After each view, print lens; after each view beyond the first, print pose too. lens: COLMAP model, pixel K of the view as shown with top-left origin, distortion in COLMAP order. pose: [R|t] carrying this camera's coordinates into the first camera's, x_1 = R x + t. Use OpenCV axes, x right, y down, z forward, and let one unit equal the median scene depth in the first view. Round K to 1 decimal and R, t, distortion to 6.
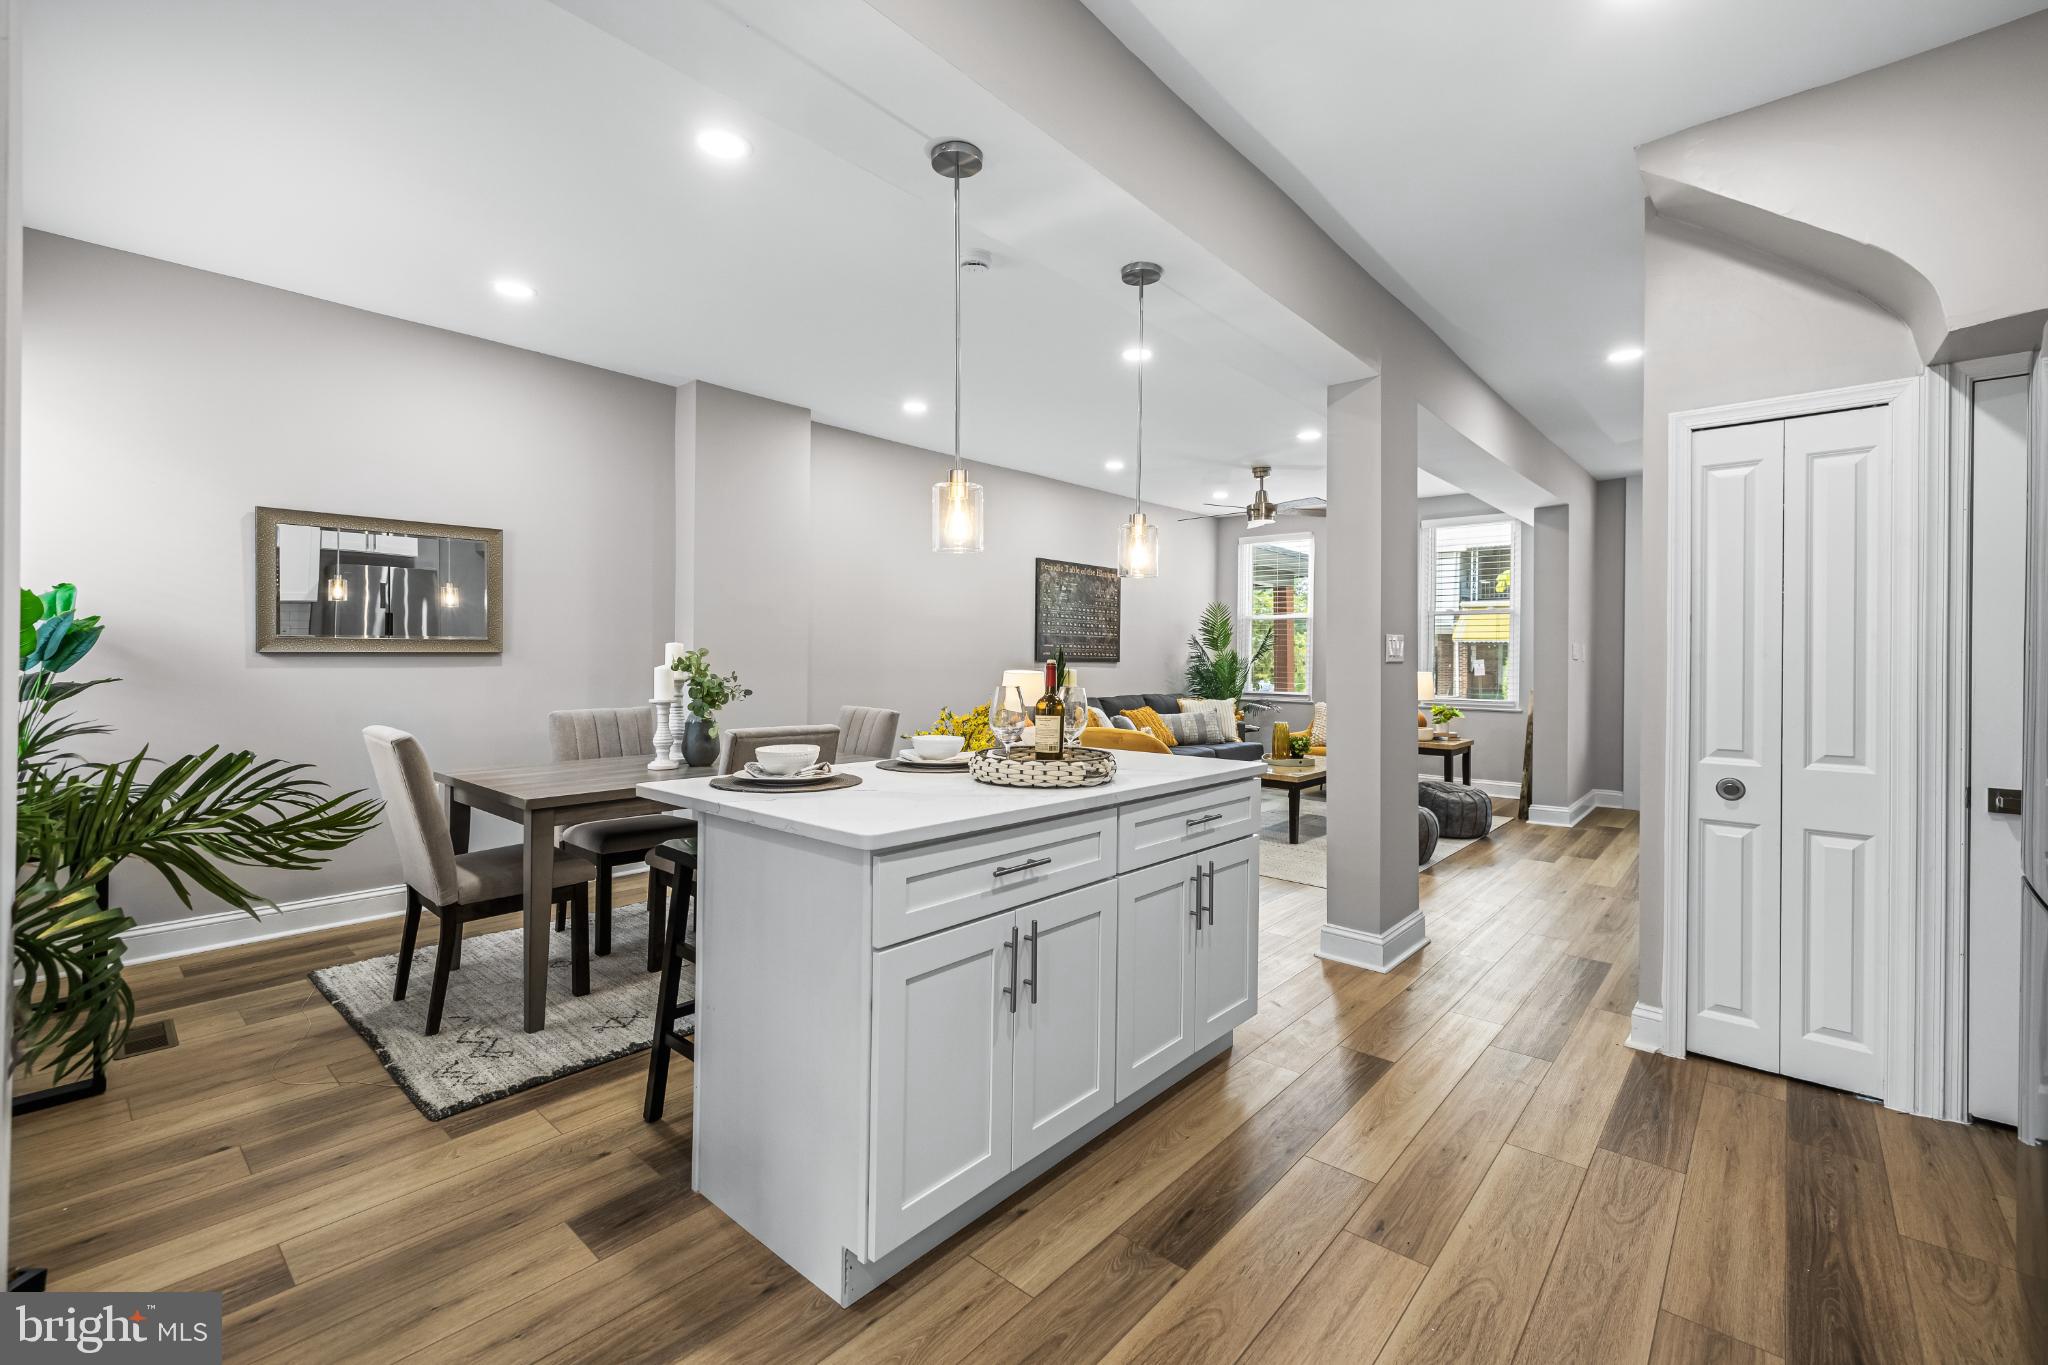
lens RADIAL K [[869.2, 0, 1021.3], [0, 869.2, 656.1], [0, 0, 1]] dist [0.000086, -0.000313]
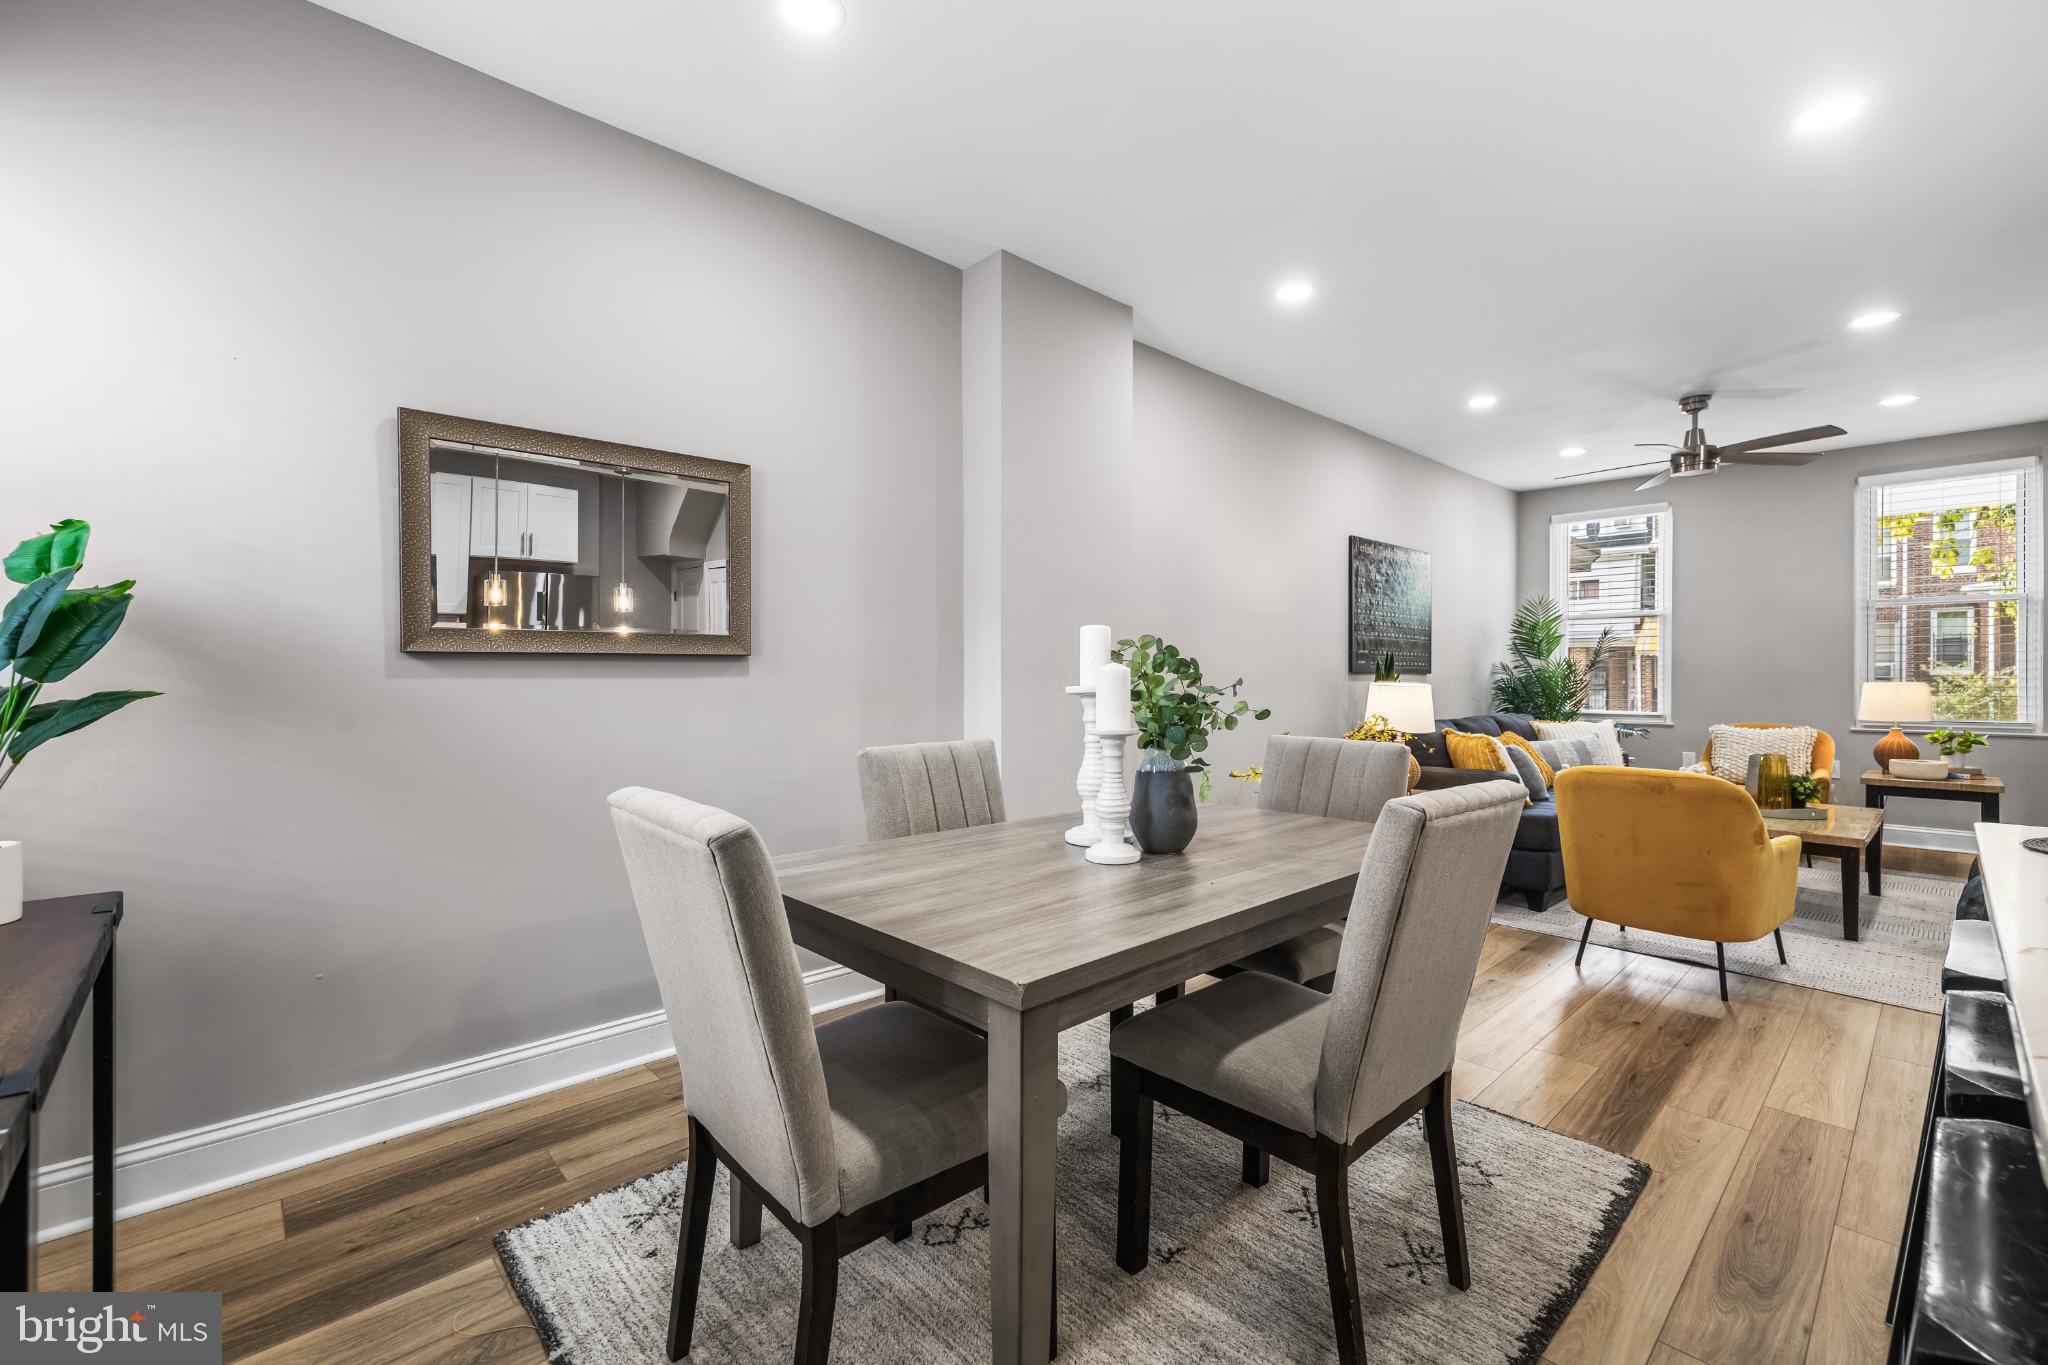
lens RADIAL K [[870.6, 0, 1024.0], [0, 870.6, 682.5], [0, 0, 1]] dist [0.002062, 0.000343]
pose [[0.994435, -0.008724, -0.104986, -0.288062], [0.009251, 0.999947, 0.004527, 0.013494], [0.104940, -0.005473, 0.994463, 0.330795]]
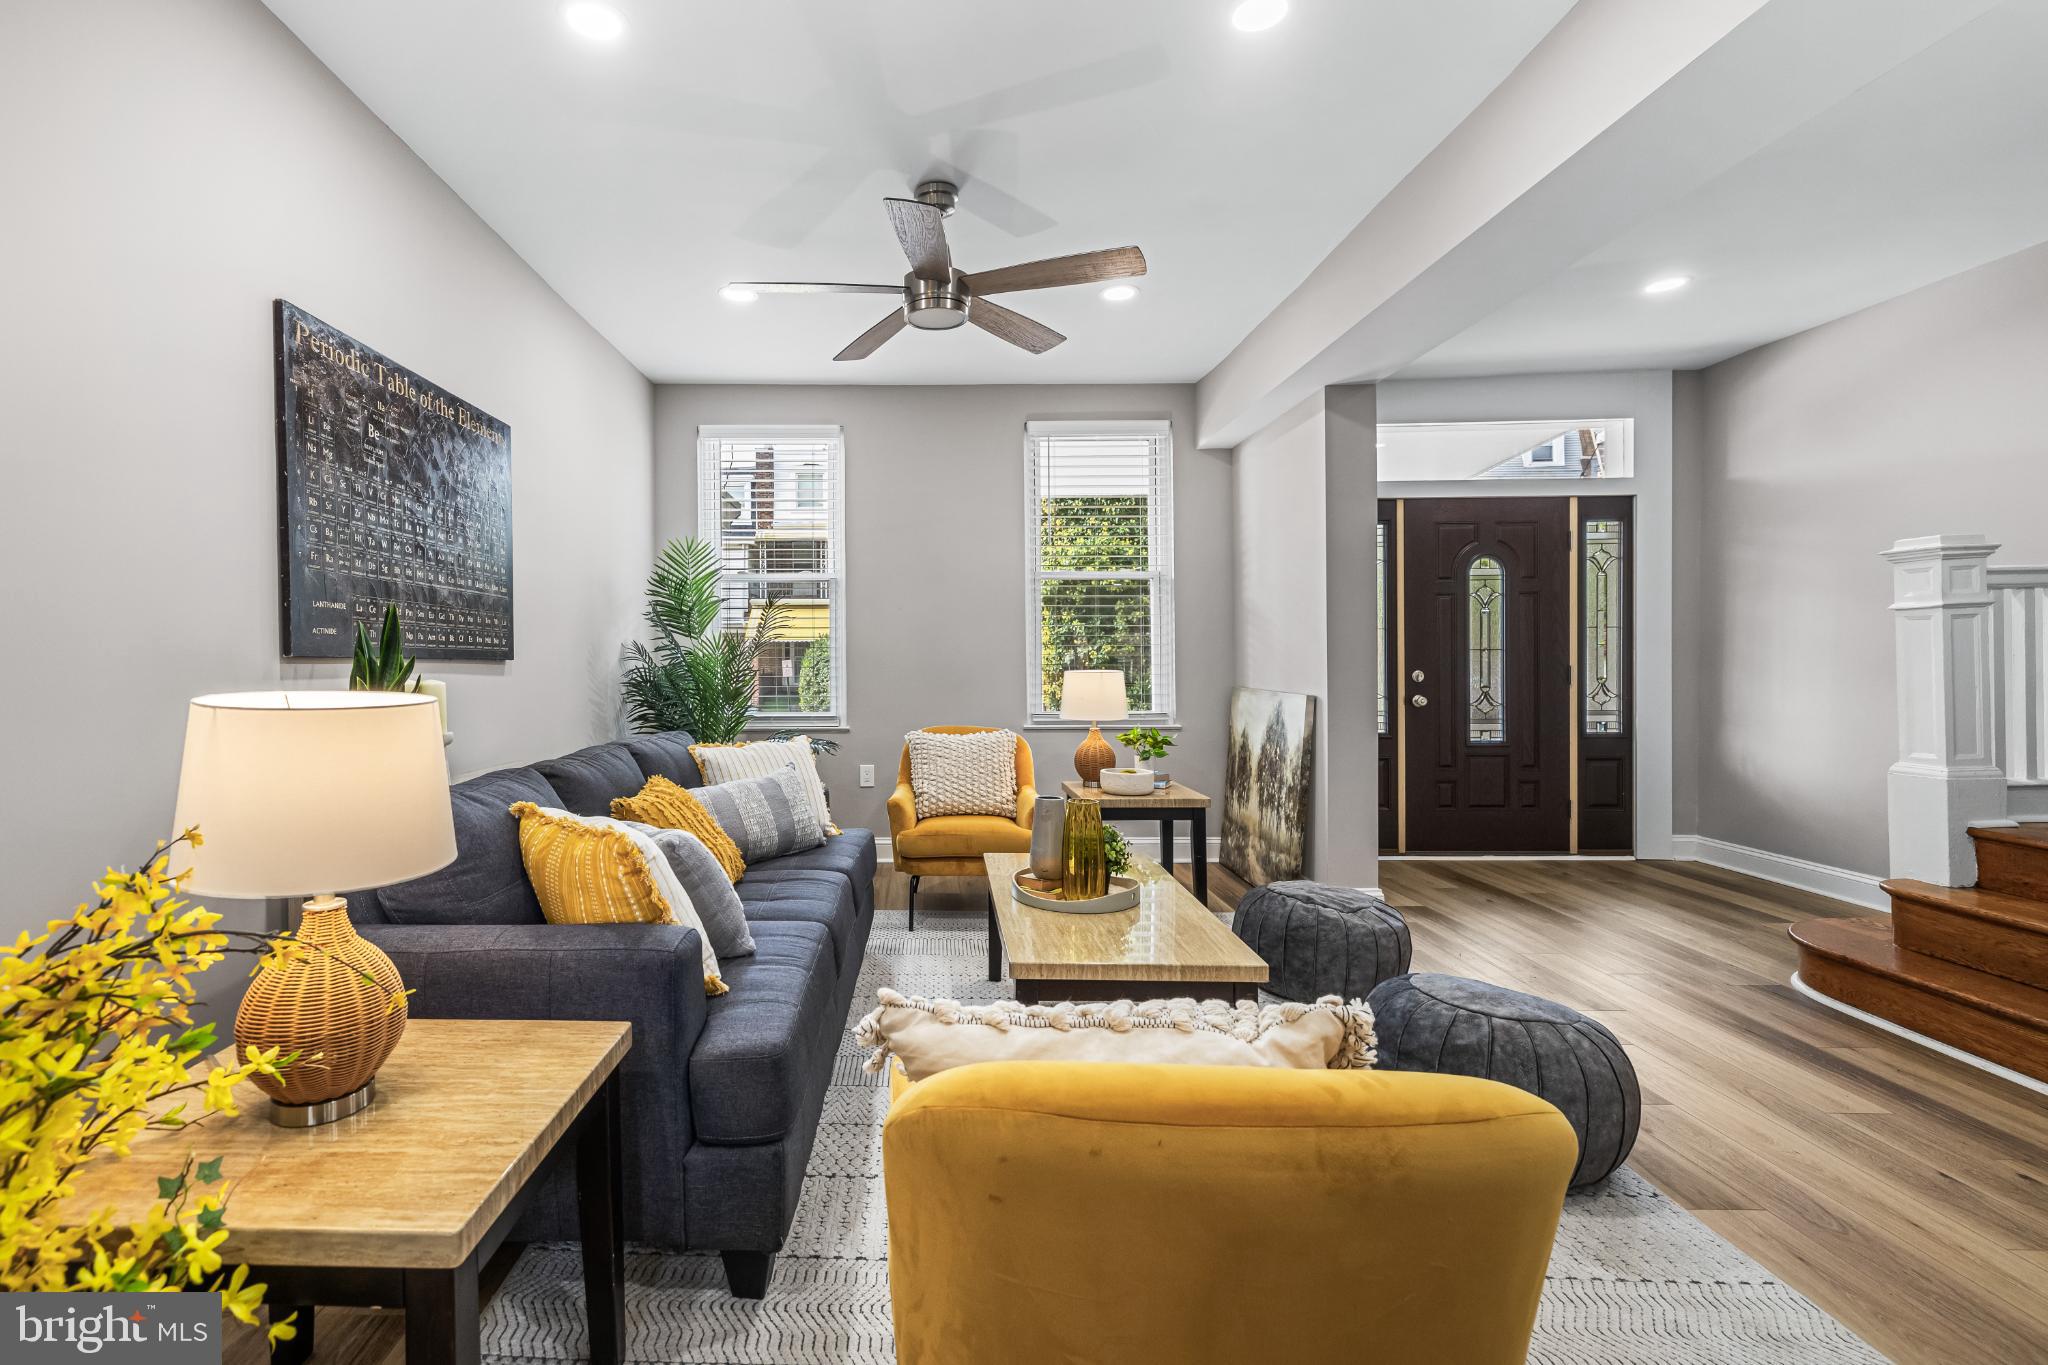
lens RADIAL K [[915.2, 0, 920.5], [0, 915.2, 688.9], [0, 0, 1]] dist [0.001174, 0.000111]
pose [[0.759140, -0.030859, 0.650195, -0.034603], [0.011608, 0.999359, 0.033877, 0.014006], [-0.650824, -0.018170, 0.759011, 0.963993]]
